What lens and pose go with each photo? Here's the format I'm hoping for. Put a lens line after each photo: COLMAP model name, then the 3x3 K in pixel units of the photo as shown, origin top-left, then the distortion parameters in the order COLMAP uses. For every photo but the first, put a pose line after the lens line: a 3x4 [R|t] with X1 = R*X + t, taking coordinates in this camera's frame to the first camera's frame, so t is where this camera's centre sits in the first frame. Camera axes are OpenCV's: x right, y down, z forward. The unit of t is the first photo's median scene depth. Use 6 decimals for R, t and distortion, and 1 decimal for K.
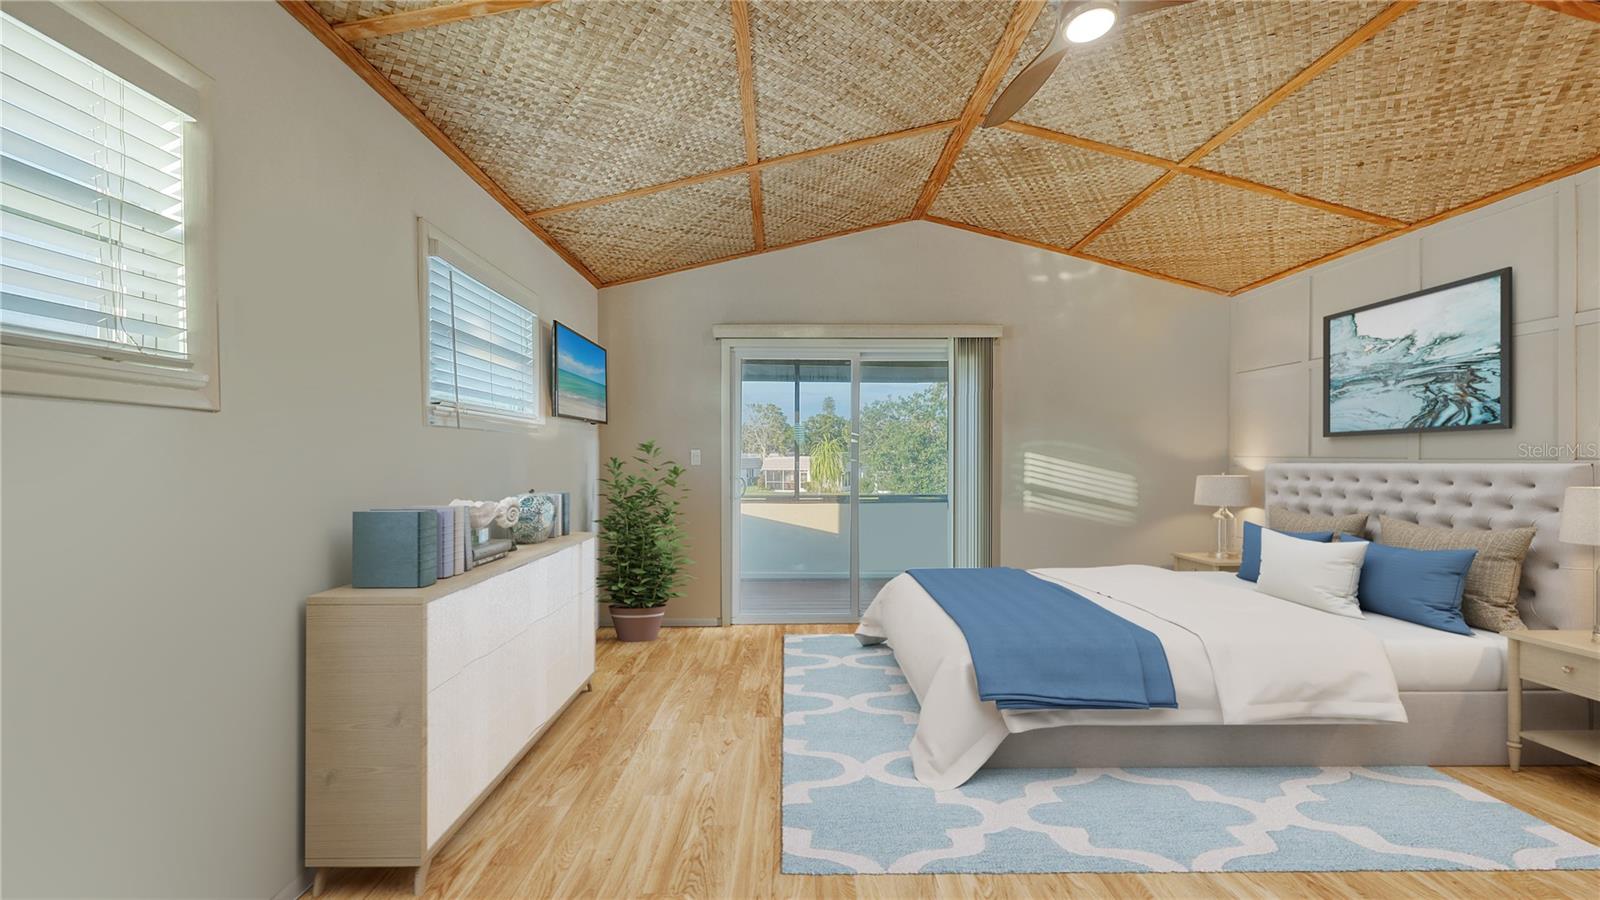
lens RADIAL K [[589.4, 0, 800.0], [0, 589.4, 450.0], [0, 0, 1]] dist [-0.002001, -0.000022]
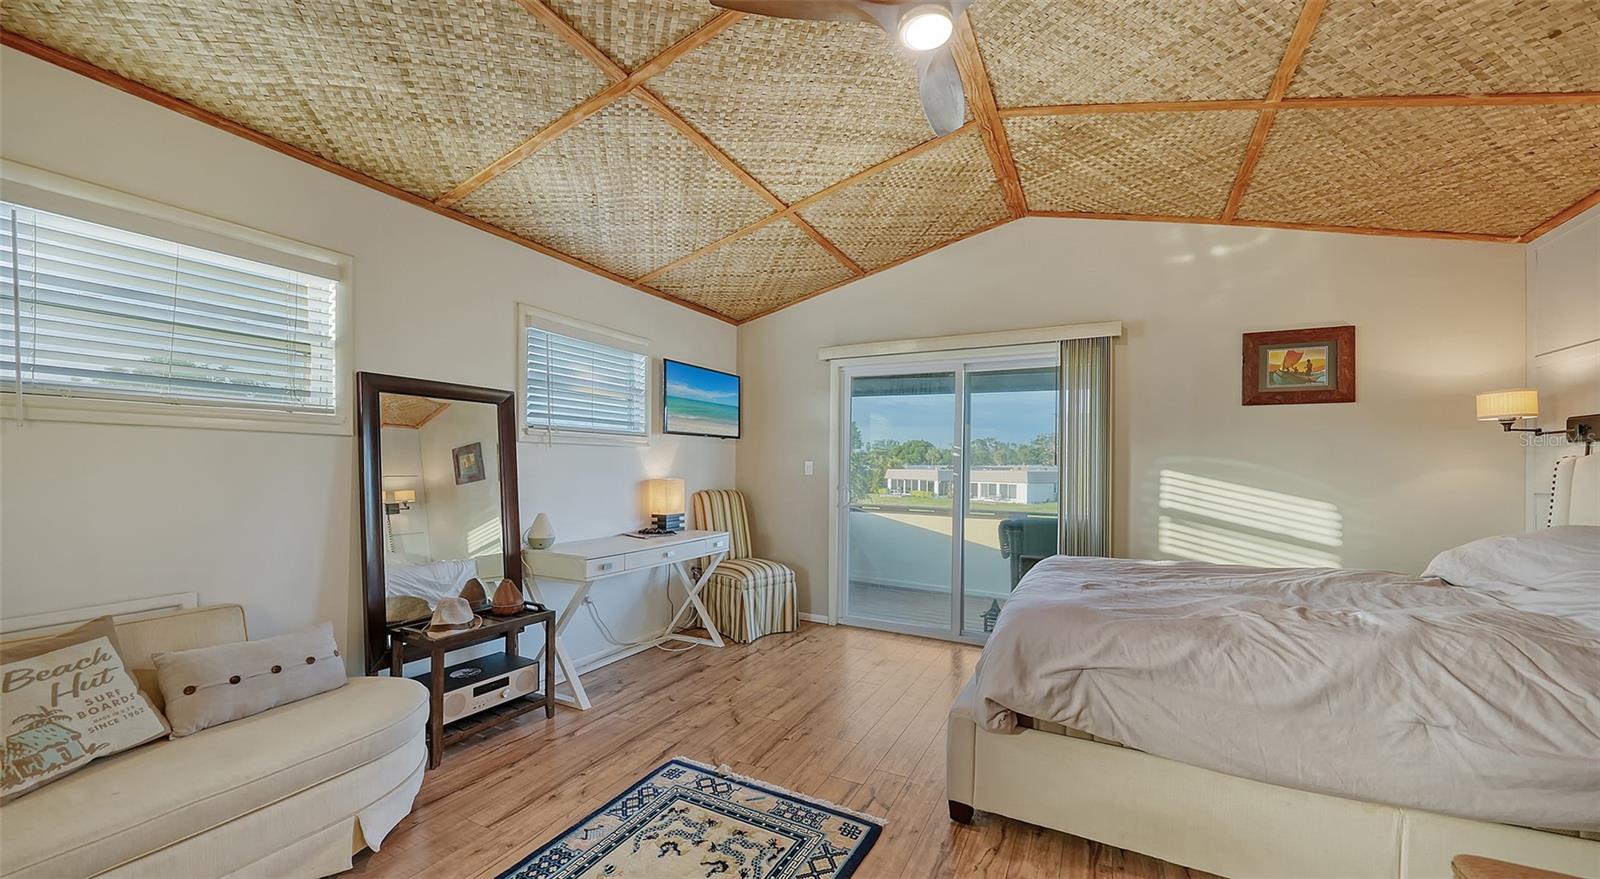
lens RADIAL K [[579.7, 0, 800.0], [0, 579.7, 439.5], [0, 0, 1]] dist [-0.005583, -0.000147]
pose [[0.874162, -0.004191, -0.485616, 0.344552], [-0.011806, 0.999484, -0.029878, -0.008636], [0.485491, 0.031851, 0.873661, 0.041690]]
